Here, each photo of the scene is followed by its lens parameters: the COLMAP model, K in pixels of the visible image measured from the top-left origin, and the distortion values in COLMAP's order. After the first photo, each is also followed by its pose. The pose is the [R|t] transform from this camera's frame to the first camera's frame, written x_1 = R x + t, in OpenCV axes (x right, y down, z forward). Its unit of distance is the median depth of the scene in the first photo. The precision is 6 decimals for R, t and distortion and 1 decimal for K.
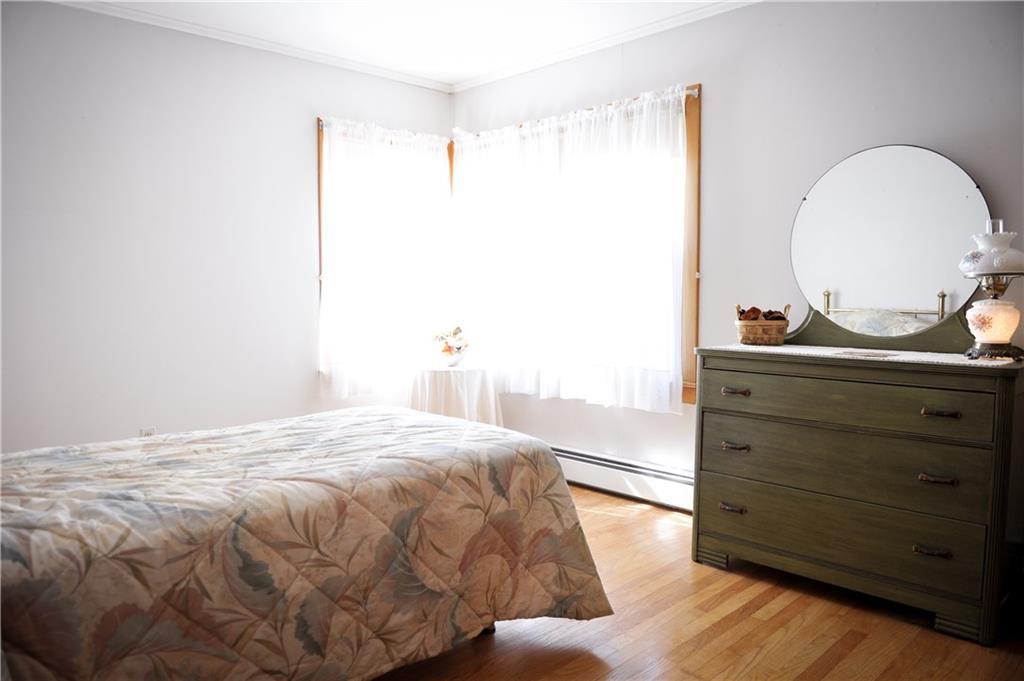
lens RADIAL K [[709.3, 0, 512.0], [0, 709.3, 340.5], [0, 0, 1]] dist [-0.045870, -0.004012]
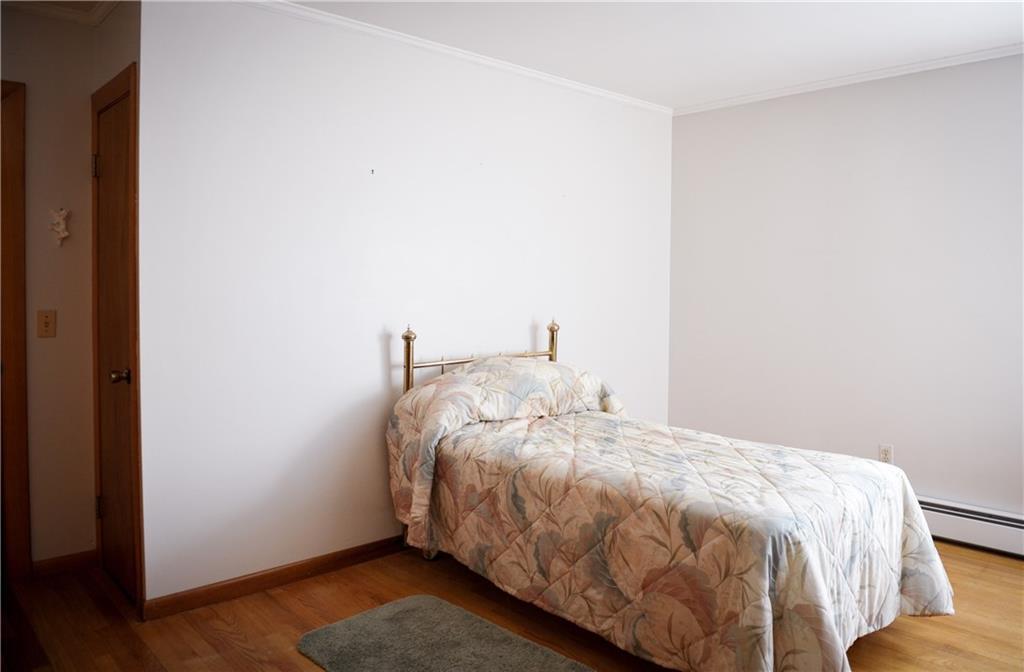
lens RADIAL K [[729.6, 0, 517.2], [0, 729.6, 316.2], [0, 0, 1]] dist [-0.036073, -0.004213]
pose [[-0.014377, 0.046256, -0.998826, 0.959787], [-0.077946, 0.995838, 0.047239, -0.134747], [0.996854, 0.078534, -0.010711, 0.703962]]
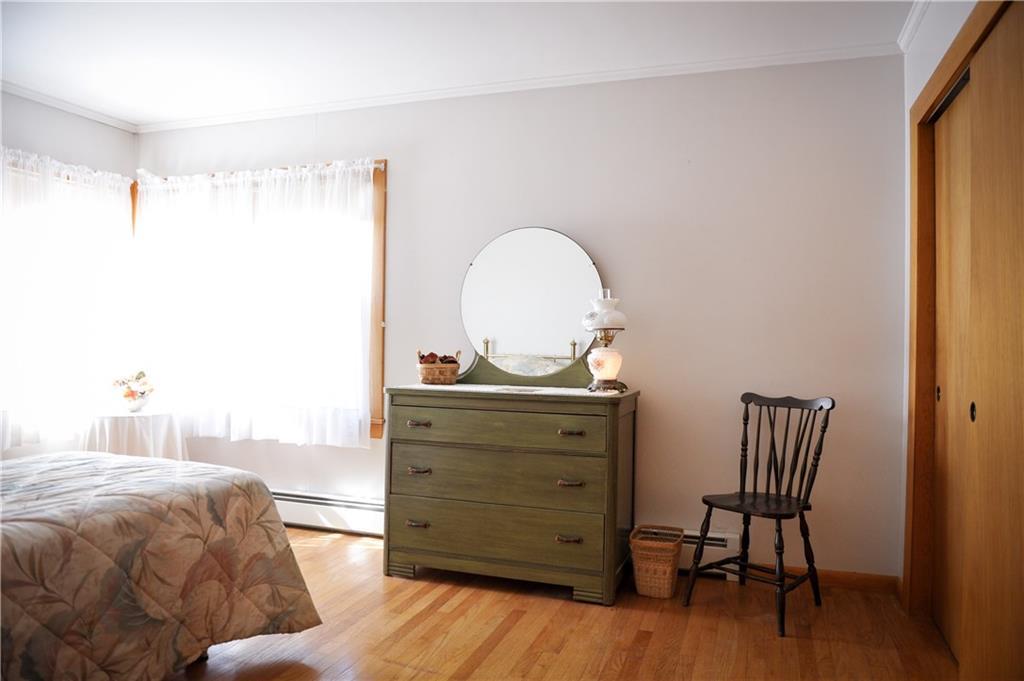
lens RADIAL K [[709.3, 0, 512.0], [0, 709.3, 340.5], [0, 0, 1]] dist [-0.045870, -0.004012]
pose [[0.894913, 0.013324, 0.446042, -0.091388], [0.015396, 0.998037, -0.060703, 0.009249], [-0.445976, 0.061191, 0.892951, -0.167359]]
